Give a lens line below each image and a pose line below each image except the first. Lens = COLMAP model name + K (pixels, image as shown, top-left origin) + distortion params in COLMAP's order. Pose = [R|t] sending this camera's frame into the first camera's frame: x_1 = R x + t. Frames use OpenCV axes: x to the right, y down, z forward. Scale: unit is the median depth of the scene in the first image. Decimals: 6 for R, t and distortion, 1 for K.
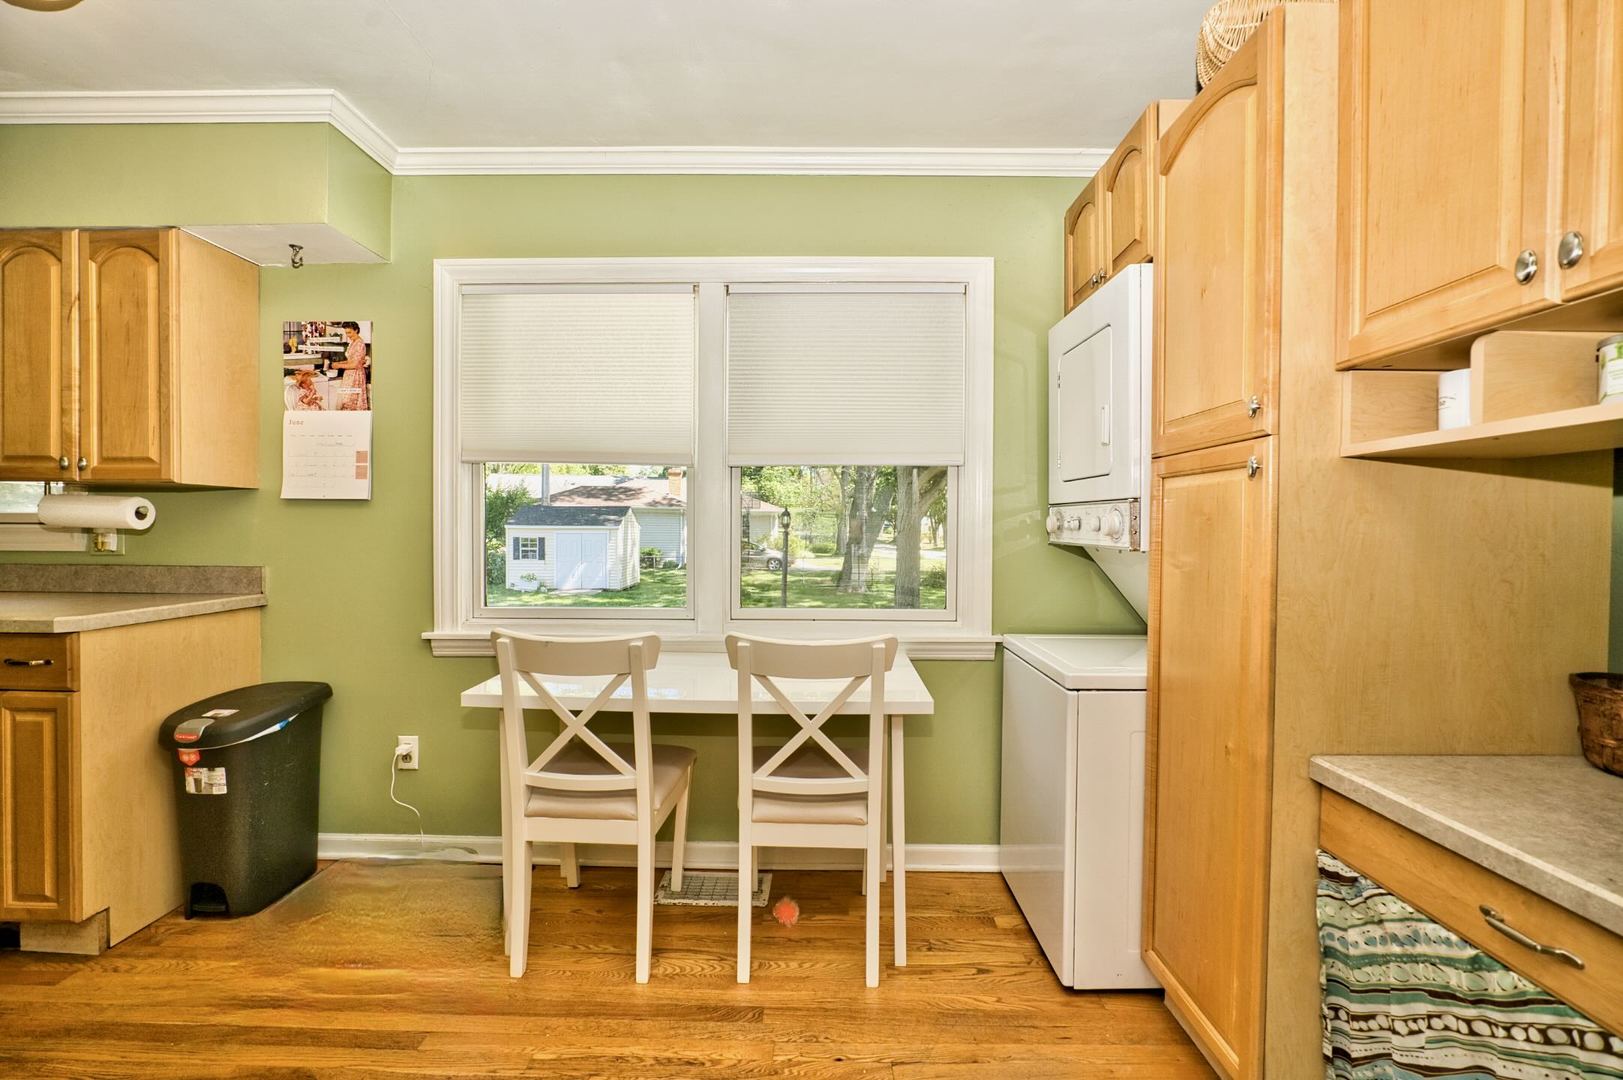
lens RADIAL K [[707.0, 0, 811.5], [0, 707.0, 533.3], [0, 0, 1]] dist [-0.002841, 0.000879]
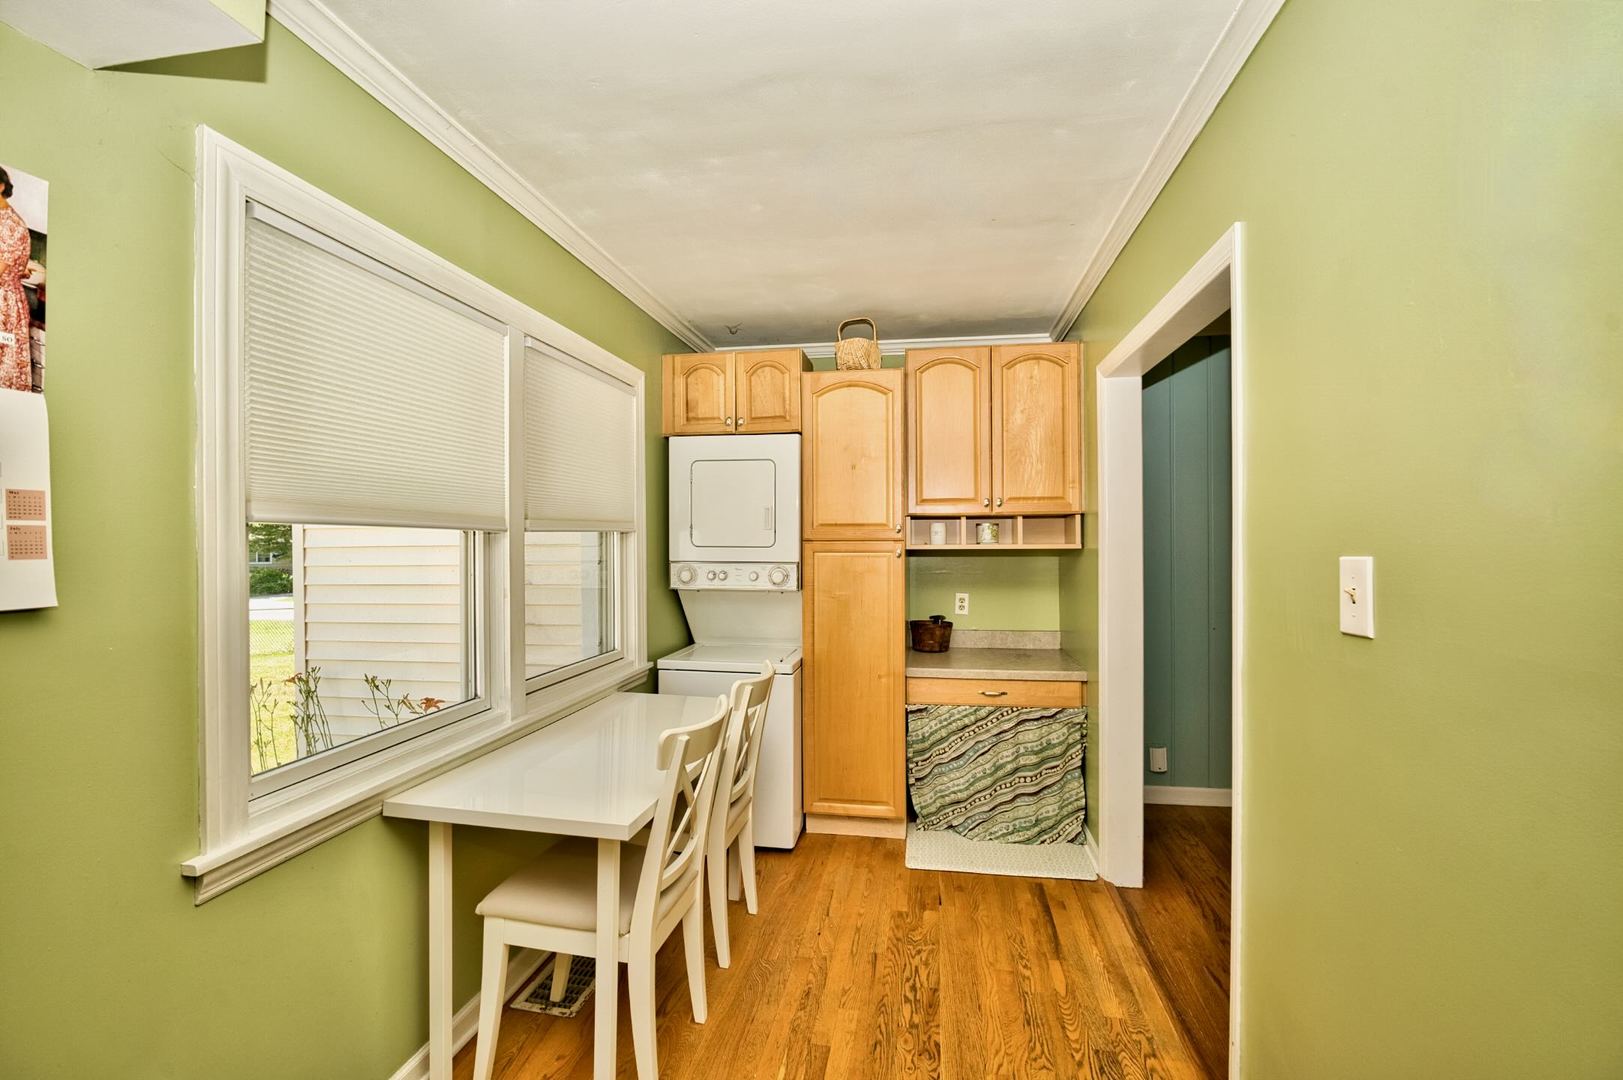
lens RADIAL K [[707.0, 0, 815.8], [0, 707.0, 538.5], [0, 0, 1]] dist [-0.002841, 0.000879]
pose [[0.155623, -0.005094, 0.987803, -0.968244], [0.013680, 0.999902, 0.003001, -0.083904], [-0.987722, 0.013046, 0.155677, 0.488066]]
